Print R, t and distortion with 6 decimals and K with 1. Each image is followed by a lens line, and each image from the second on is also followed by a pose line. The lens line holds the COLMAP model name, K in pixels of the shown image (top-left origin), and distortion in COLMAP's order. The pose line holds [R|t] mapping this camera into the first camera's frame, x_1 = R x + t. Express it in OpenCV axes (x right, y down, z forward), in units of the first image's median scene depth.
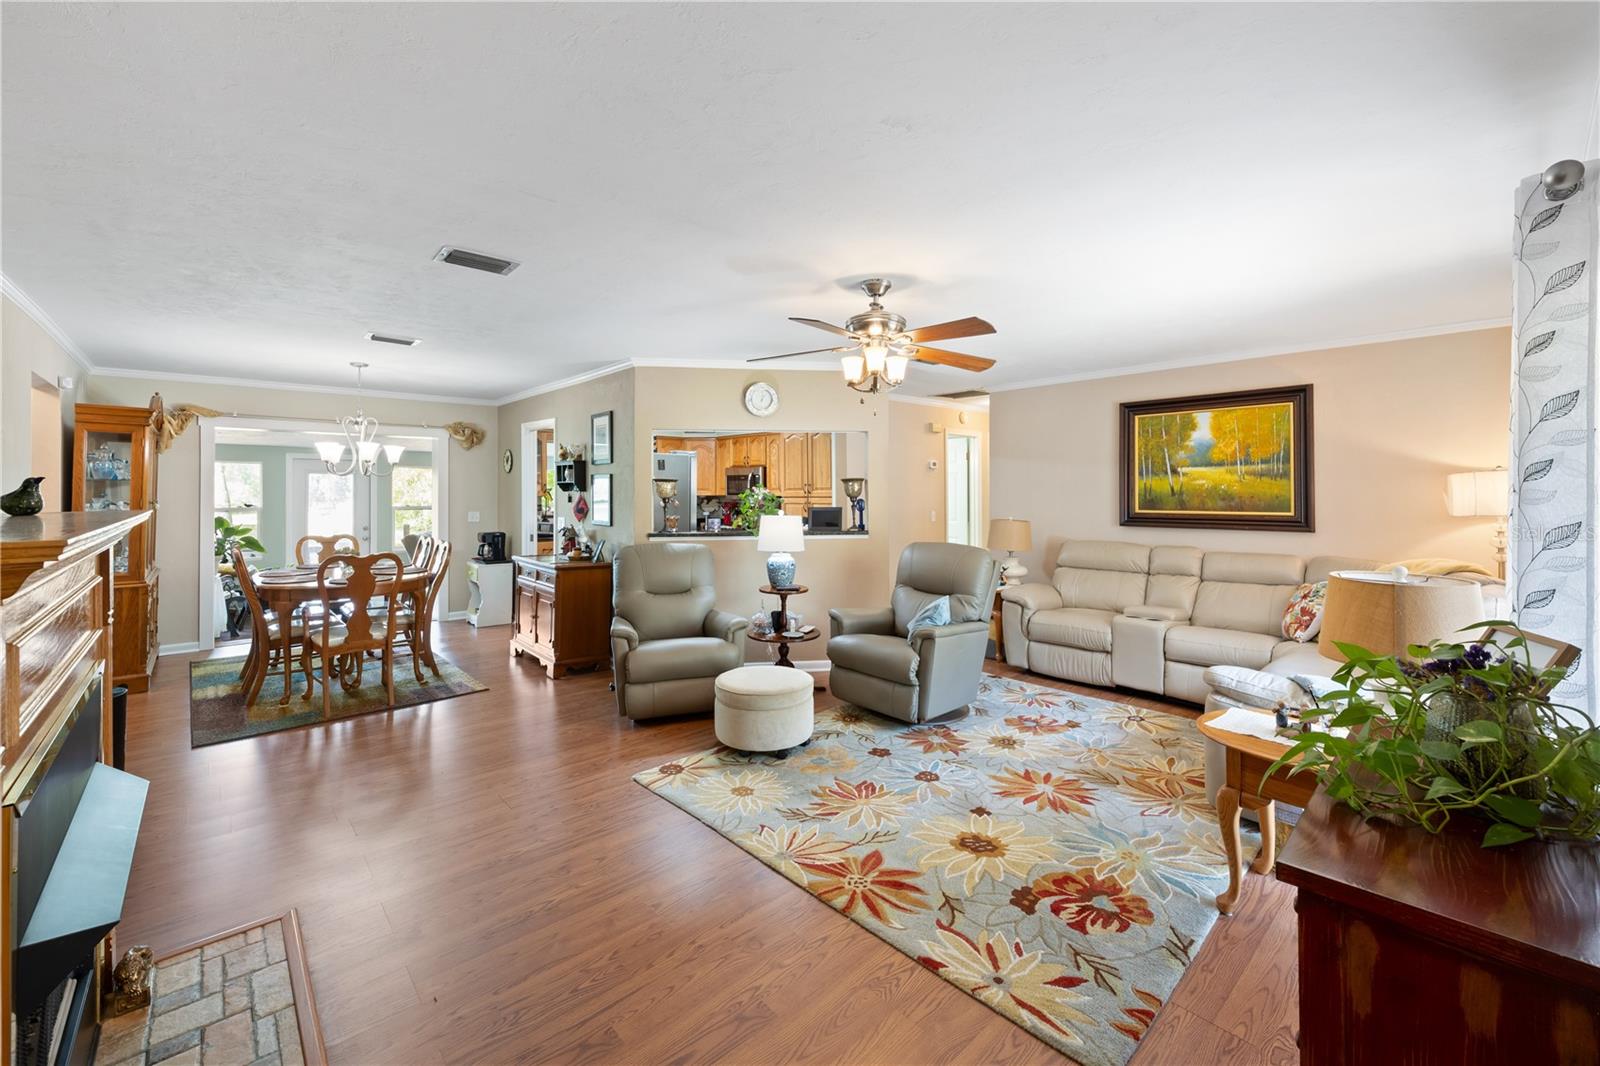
lens RADIAL K [[648.3, 0, 798.1], [0, 648.3, 487.3], [0, 0, 1]] dist [-0.001782, 0.000336]
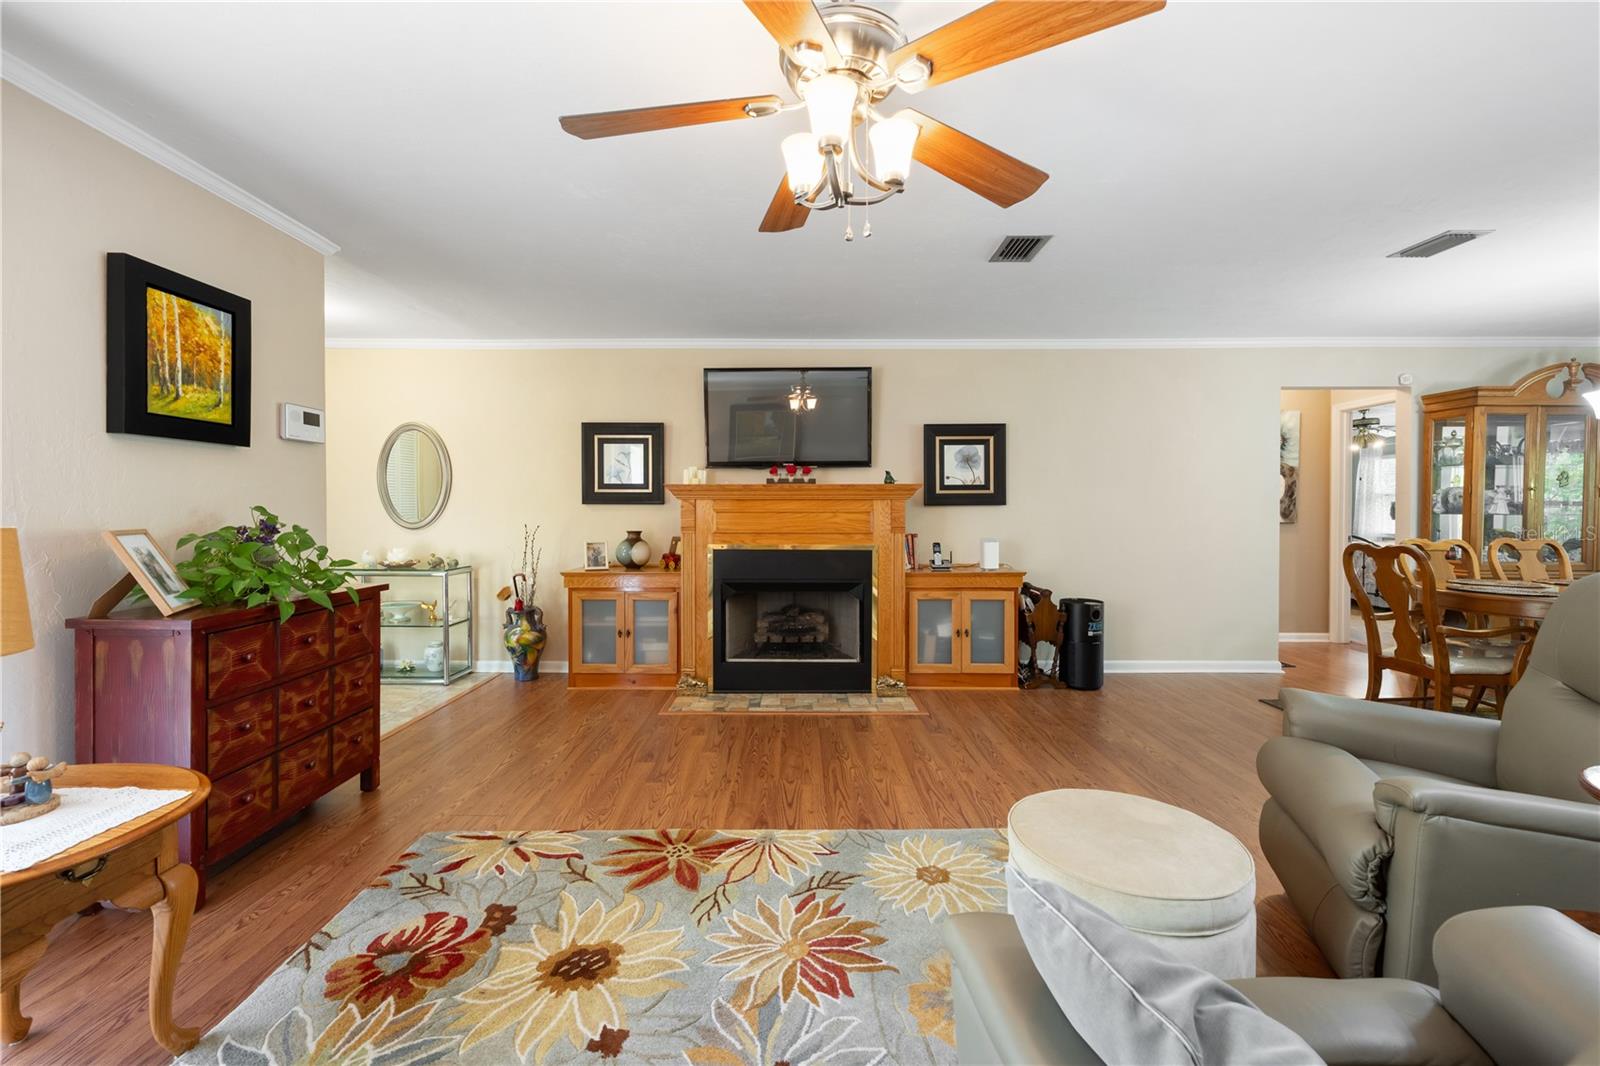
lens RADIAL K [[648.3, 0, 794.1], [0, 648.3, 520.9], [0, 0, 1]] dist [-0.001782, 0.000336]
pose [[-0.676401, 0.011989, -0.736436, 0.338039], [0.003094, 0.999905, 0.013437, 0.054721], [0.736527, 0.006810, -0.676374, 0.886766]]
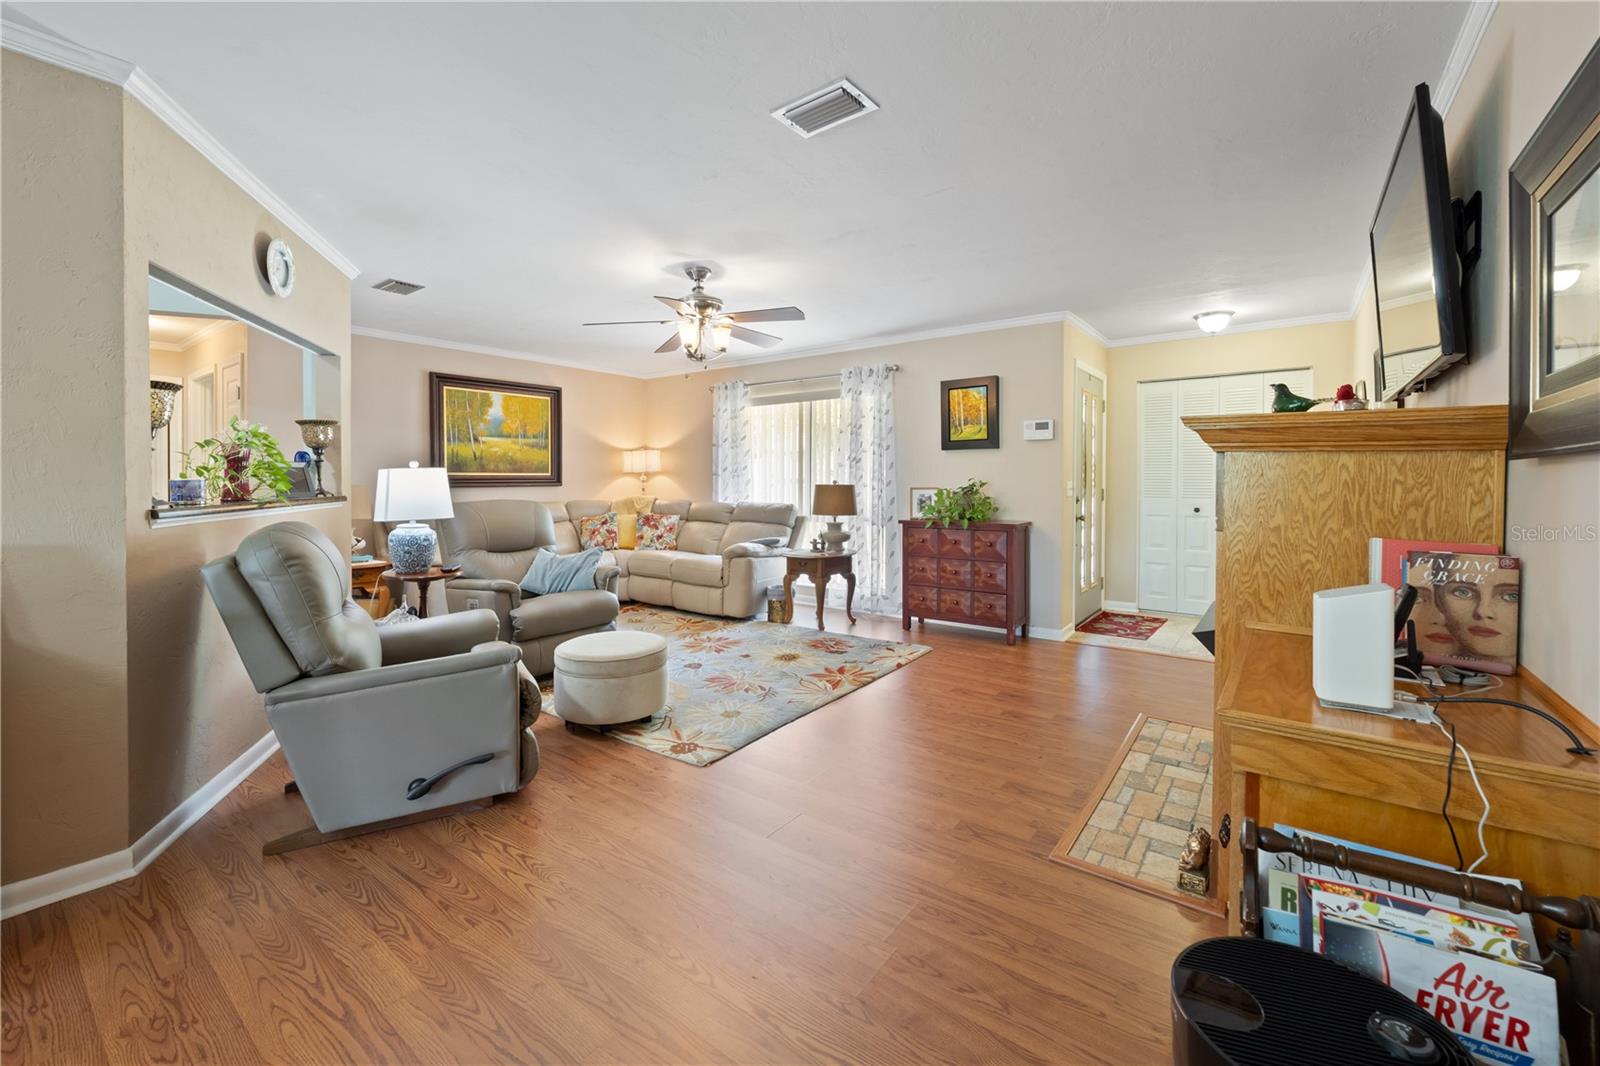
lens RADIAL K [[648.3, 0, 790.1], [0, 648.3, 481.5], [0, 0, 1]] dist [-0.001782, 0.000336]
pose [[-0.173051, -0.000838, 0.984912, -0.759252], [-0.003106, 0.999995, 0.000306, 0.055041], [-0.984908, -0.003006, -0.173053, 0.715056]]
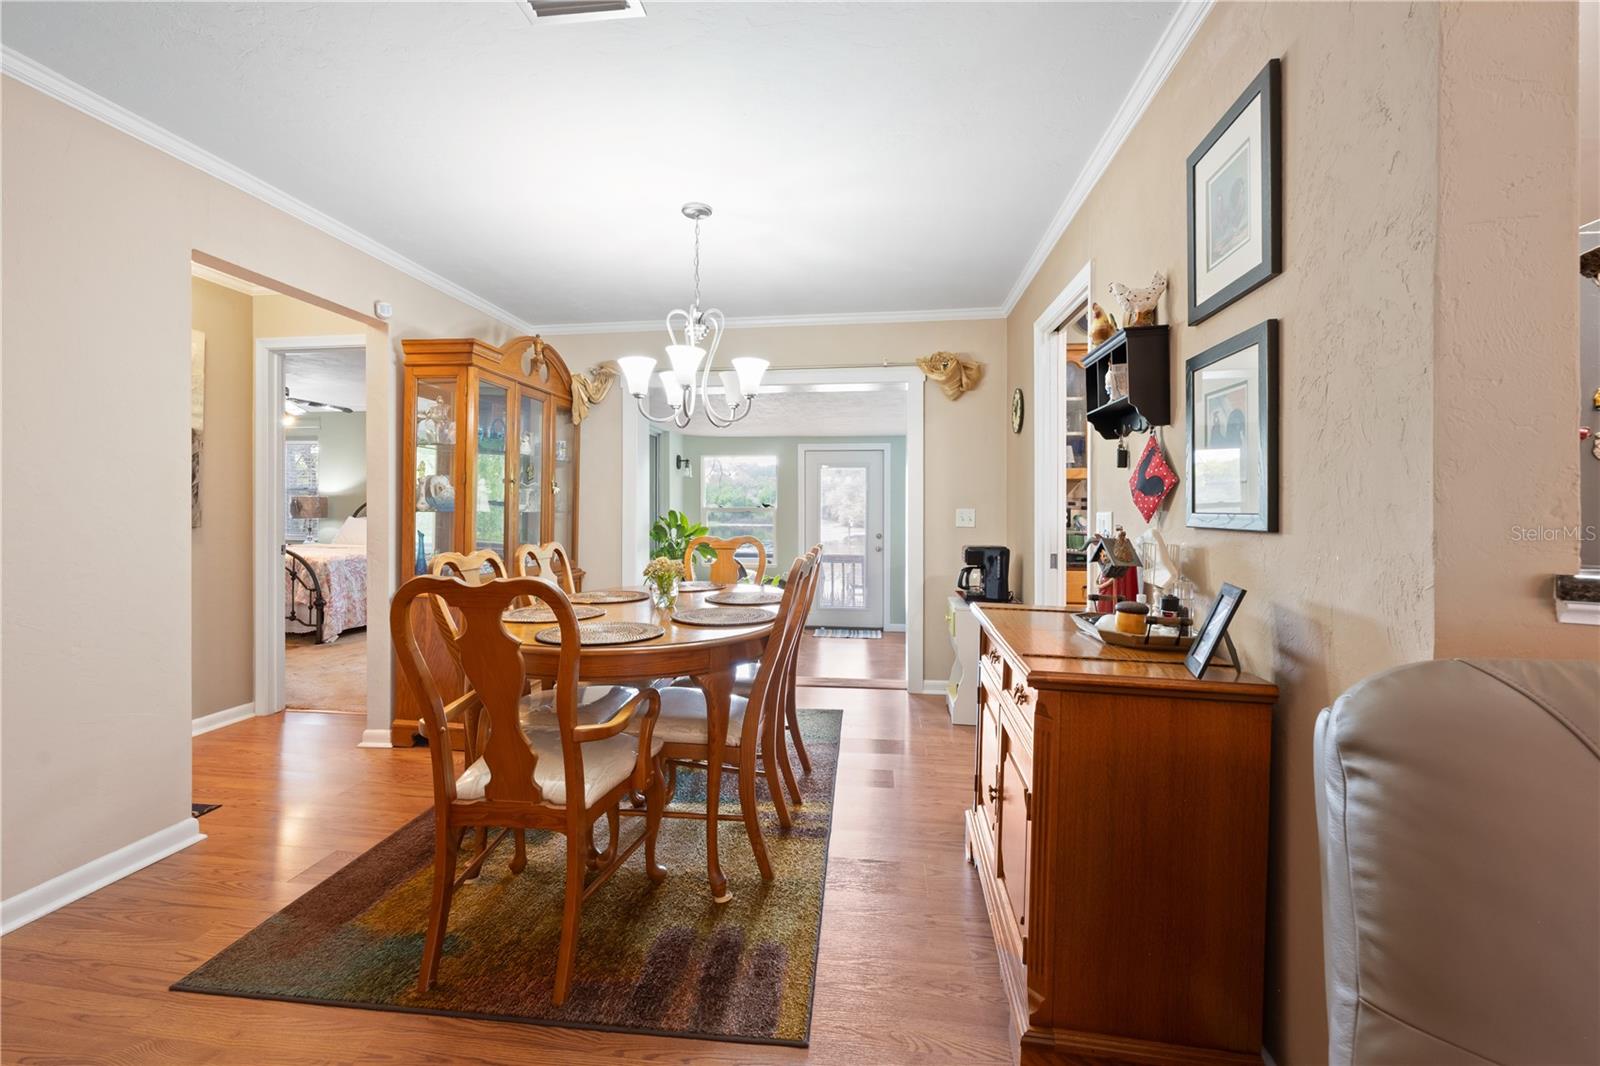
lens RADIAL K [[648.3, 0, 800.7], [0, 648.3, 517.7], [0, 0, 1]] dist [-0.001782, 0.000336]
pose [[0.652033, 0.011478, -0.758104, -0.248017], [-0.000465, 0.999891, 0.014739, 0.057034], [0.758191, -0.009258, 0.651967, 0.794949]]
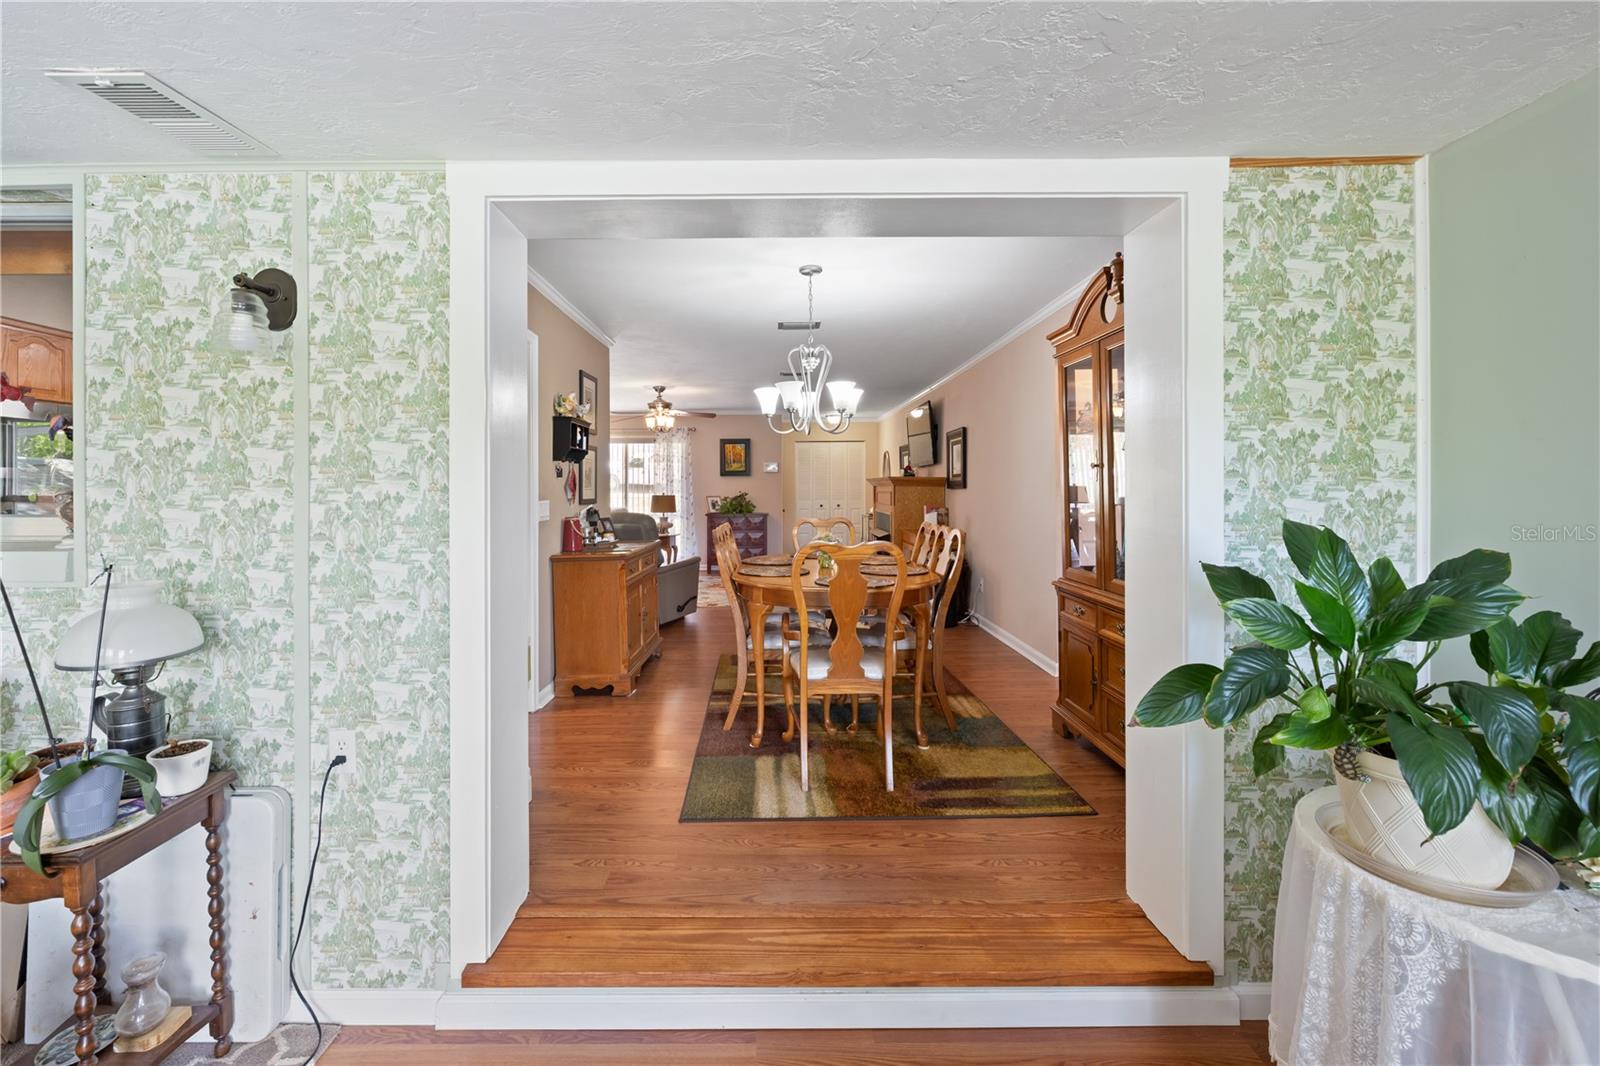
lens RADIAL K [[648.3, 0, 753.8], [0, 648.3, 483.8], [0, 0, 1]] dist [-0.001782, 0.000336]
pose [[-0.719046, 0.009270, 0.694900, -1.235844], [0.002438, 0.999939, -0.010816, 0.048503], [-0.694958, -0.006083, -0.719025, 1.706199]]
